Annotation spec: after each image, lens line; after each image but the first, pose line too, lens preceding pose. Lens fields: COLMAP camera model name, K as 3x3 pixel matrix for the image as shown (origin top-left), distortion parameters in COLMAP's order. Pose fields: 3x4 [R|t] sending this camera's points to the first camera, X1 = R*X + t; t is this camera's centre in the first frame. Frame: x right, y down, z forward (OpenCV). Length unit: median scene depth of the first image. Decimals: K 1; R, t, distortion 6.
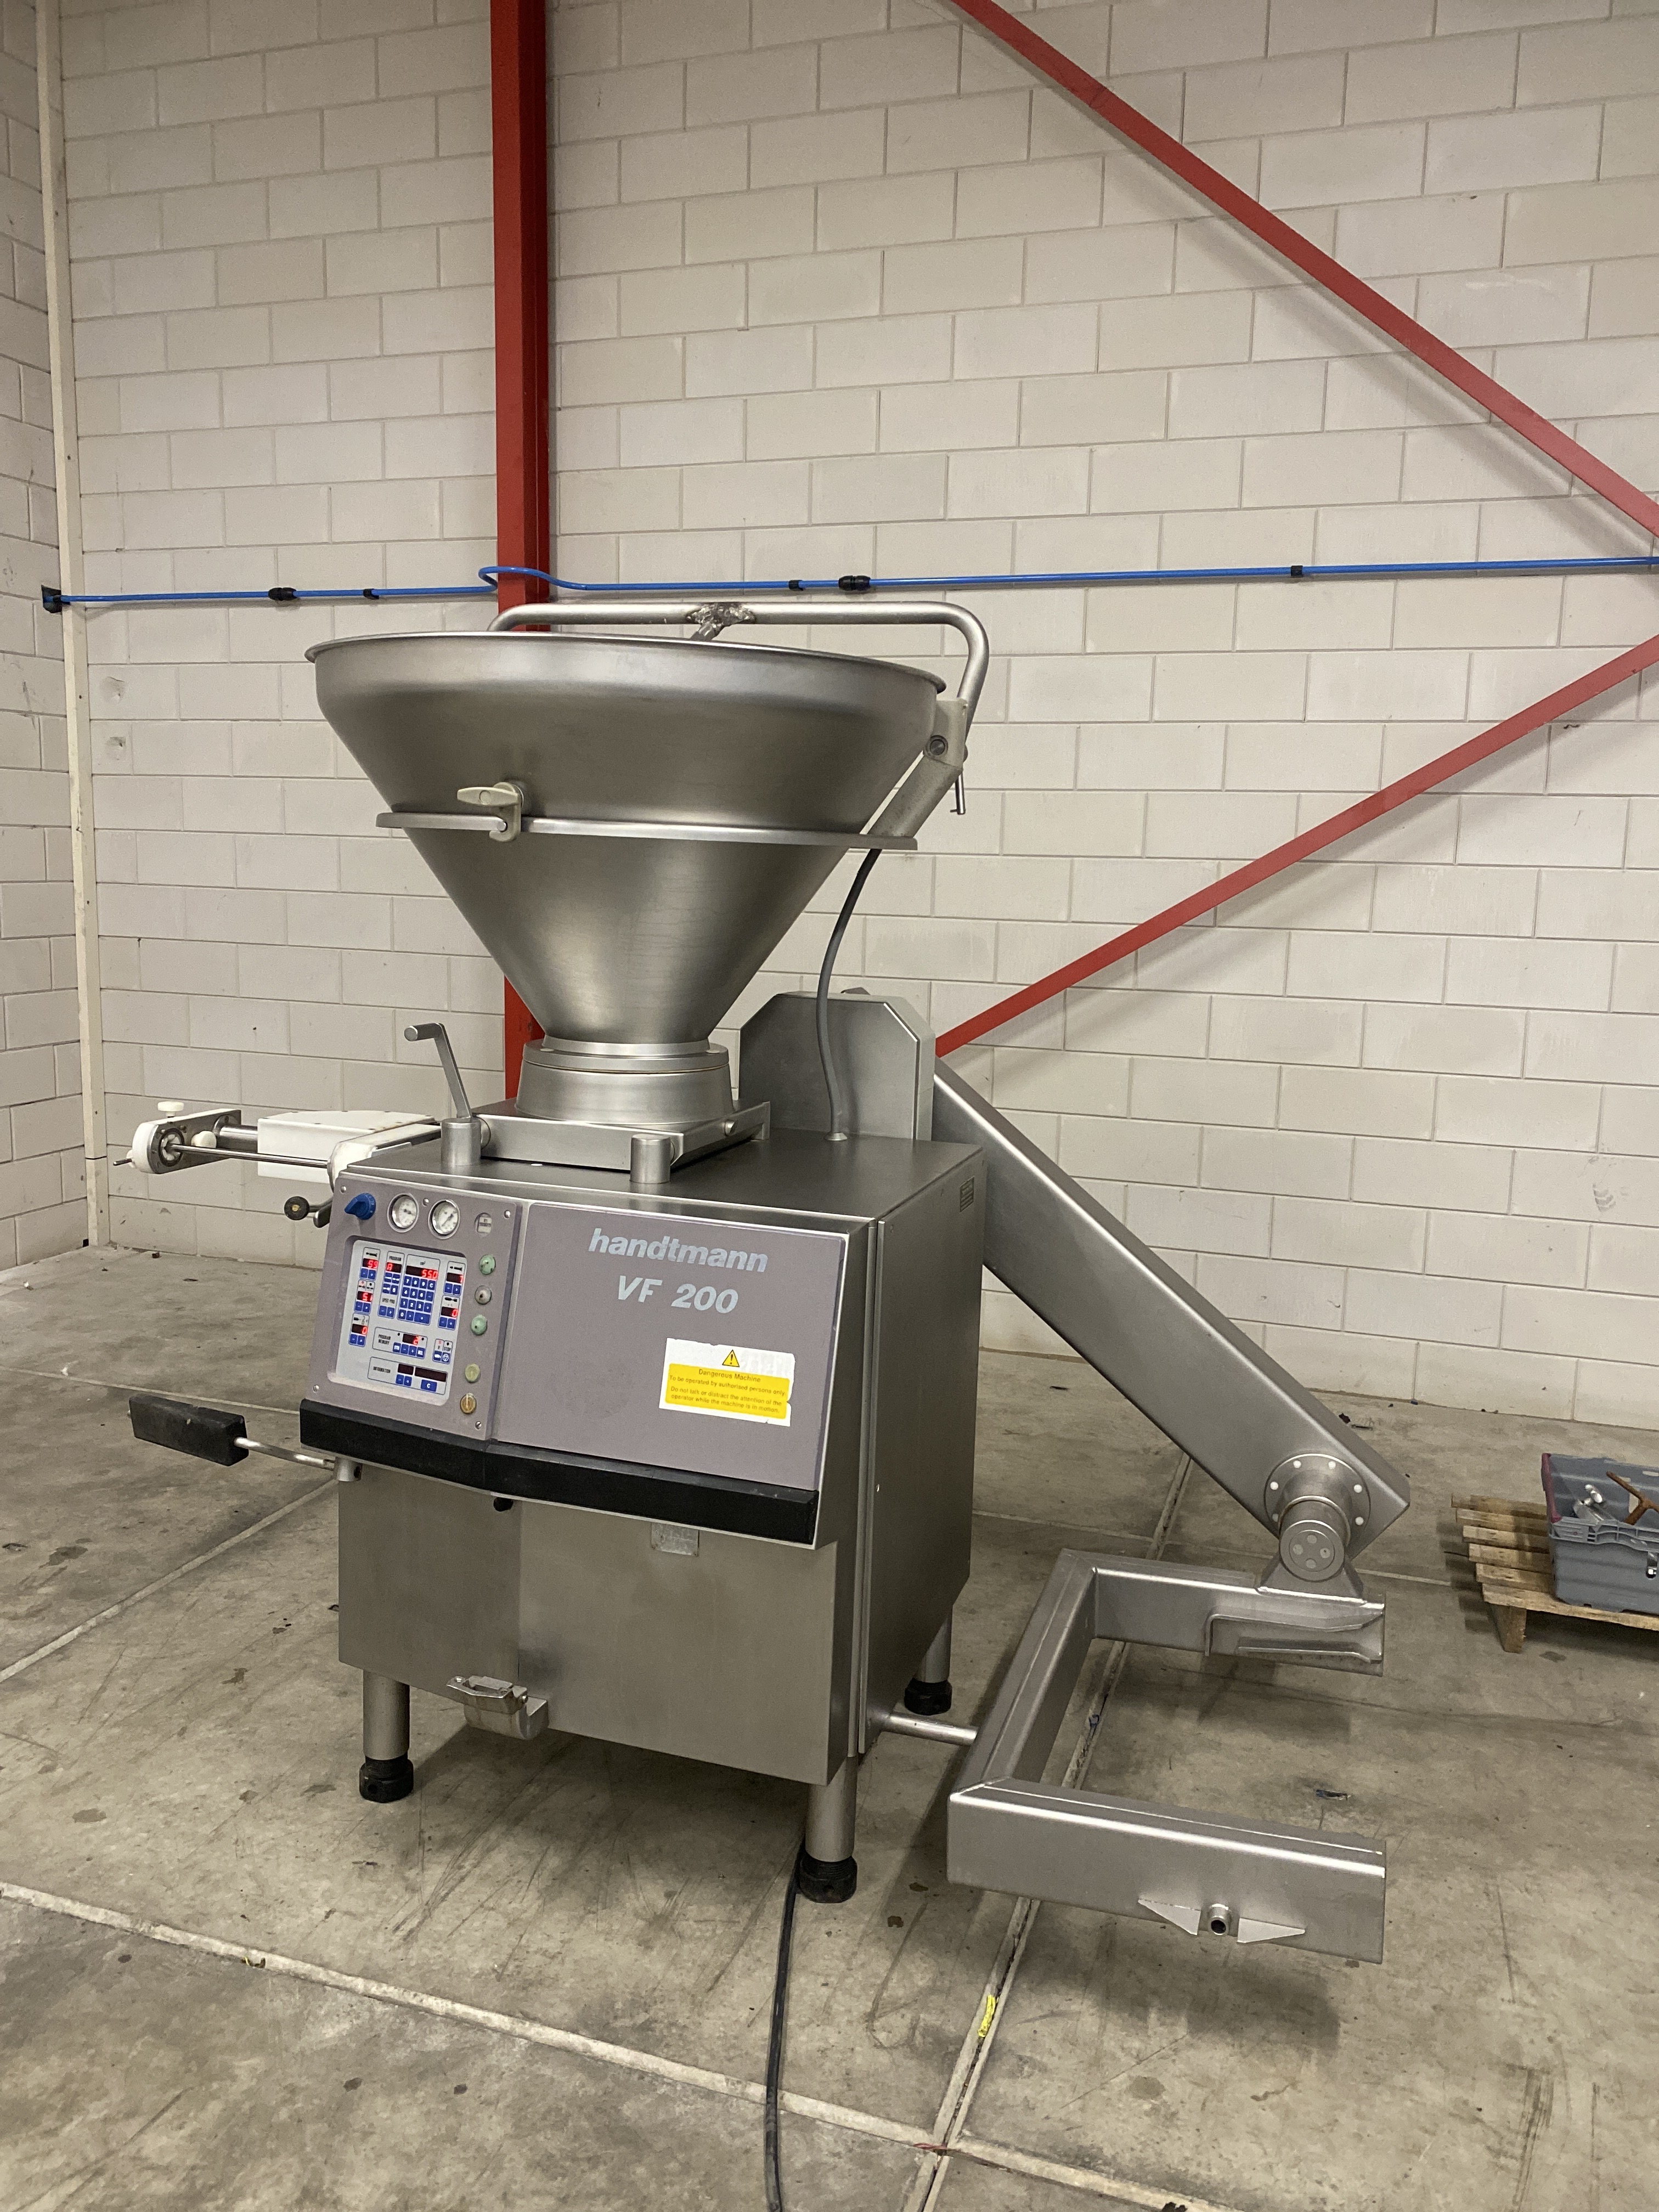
lens RADIAL K [[1706.2, 0, 836.2], [0, 1706.2, 1101.8], [0, 0, 1]] dist [0.024874, -0.019368]
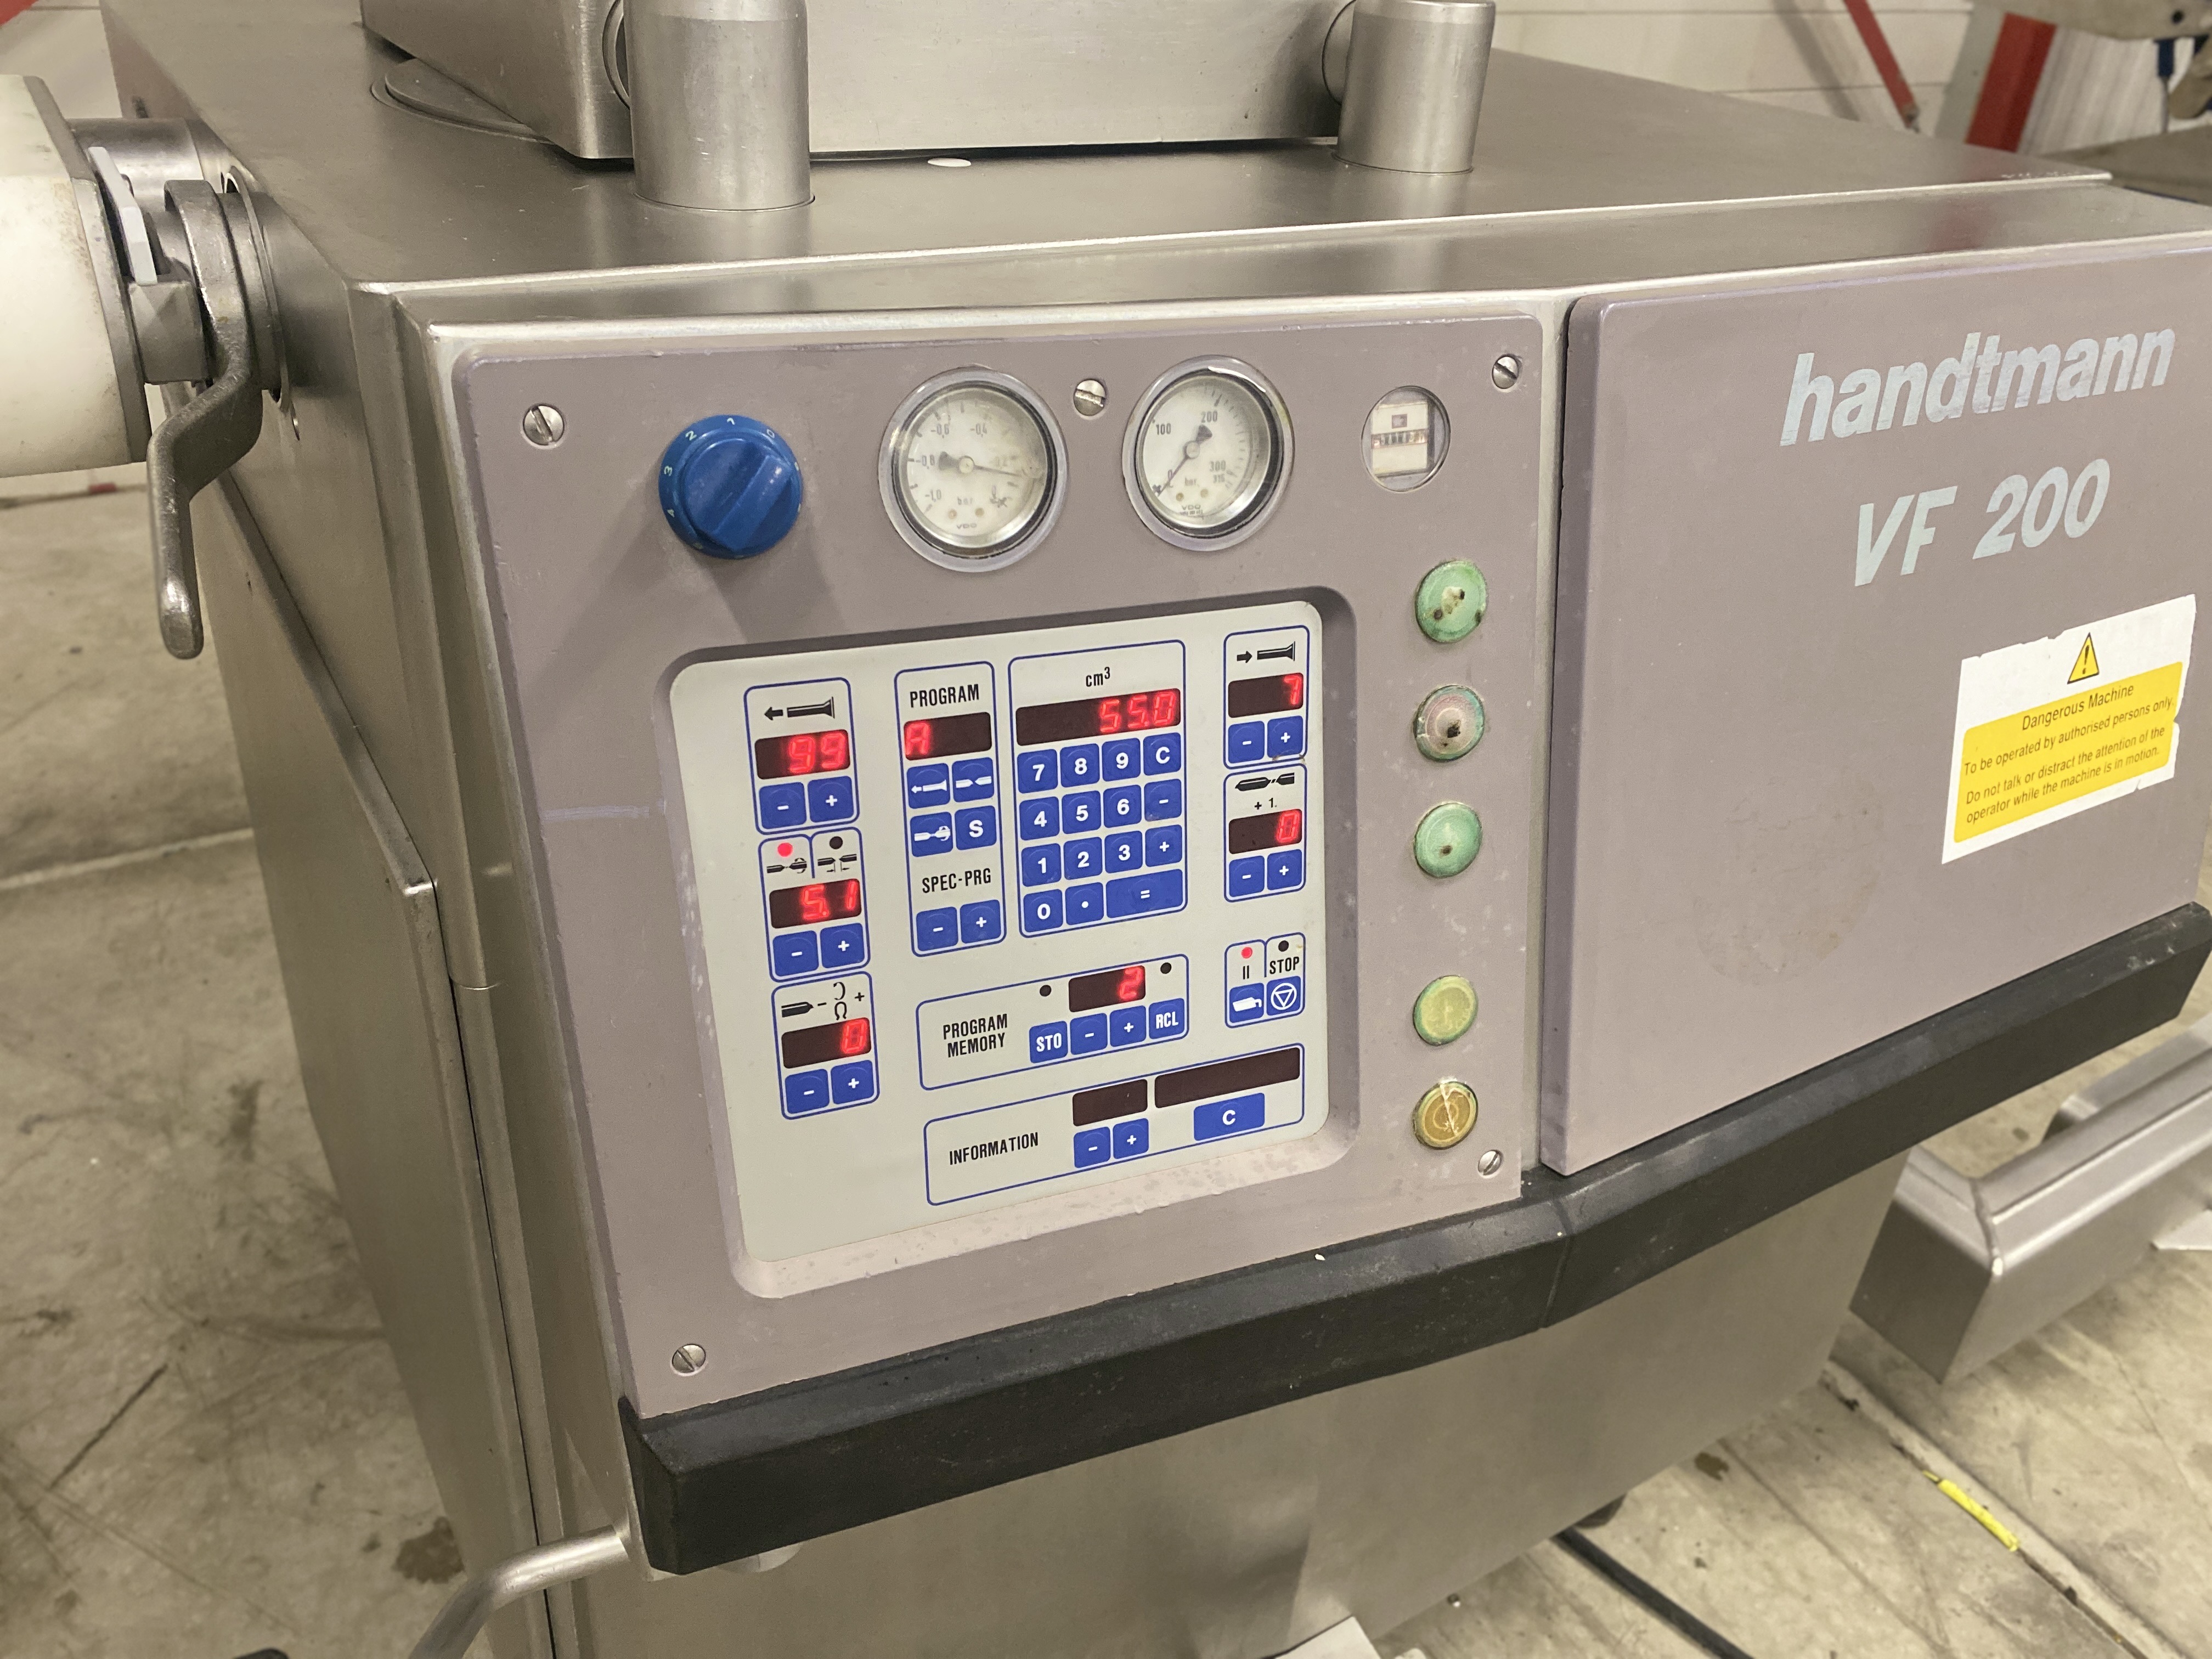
lens RADIAL K [[1706.2, 0, 1112.1], [0, 1706.2, 822.8], [0, 0, 1]] dist [0.024874, -0.019368]
pose [[0.646878, -0.381644, 0.660225, -0.392839], [0.065137, 0.890250, 0.450791, 0.010722], [-0.759807, -0.248602, 0.600742, 0.853395]]
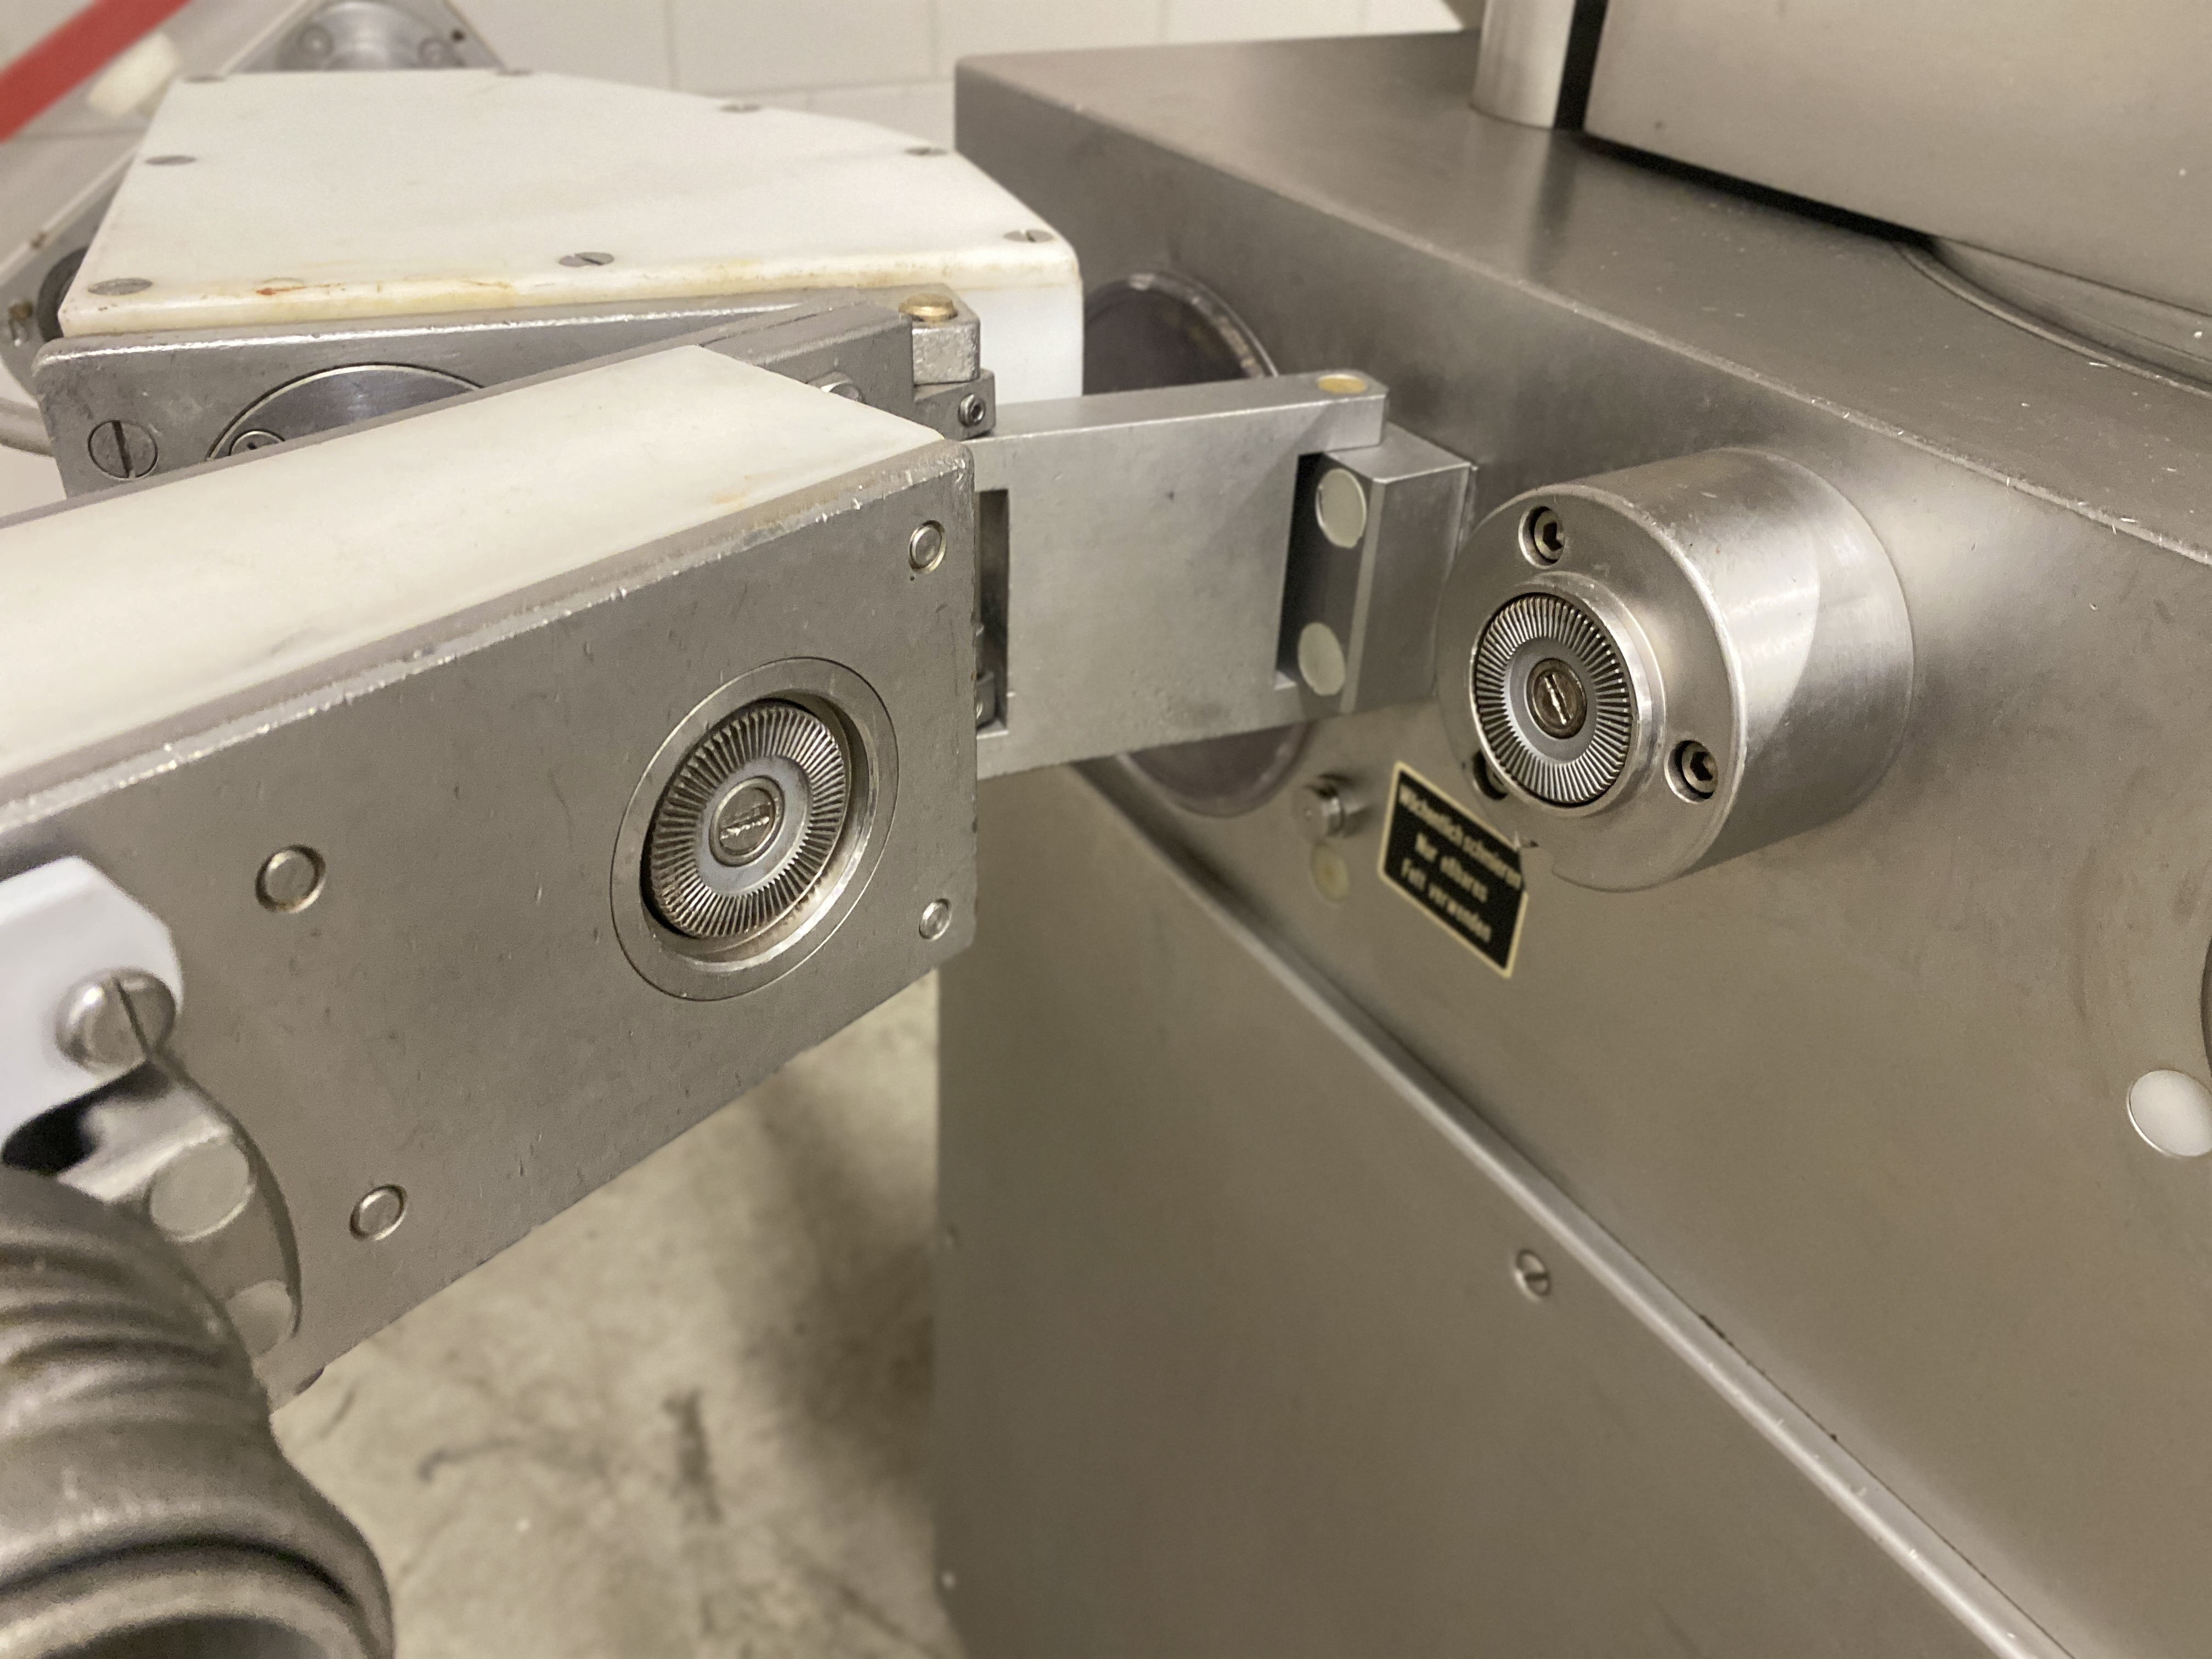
lens RADIAL K [[1706.2, 0, 1112.1], [0, 1706.2, 829.1], [0, 0, 1]] dist [0.024874, -0.019368]
pose [[0.651705, -0.422660, 0.629793, -0.378813], [0.083205, 0.865172, 0.494524, -0.015981], [-0.753895, -0.269882, 0.599004, 1.127785]]
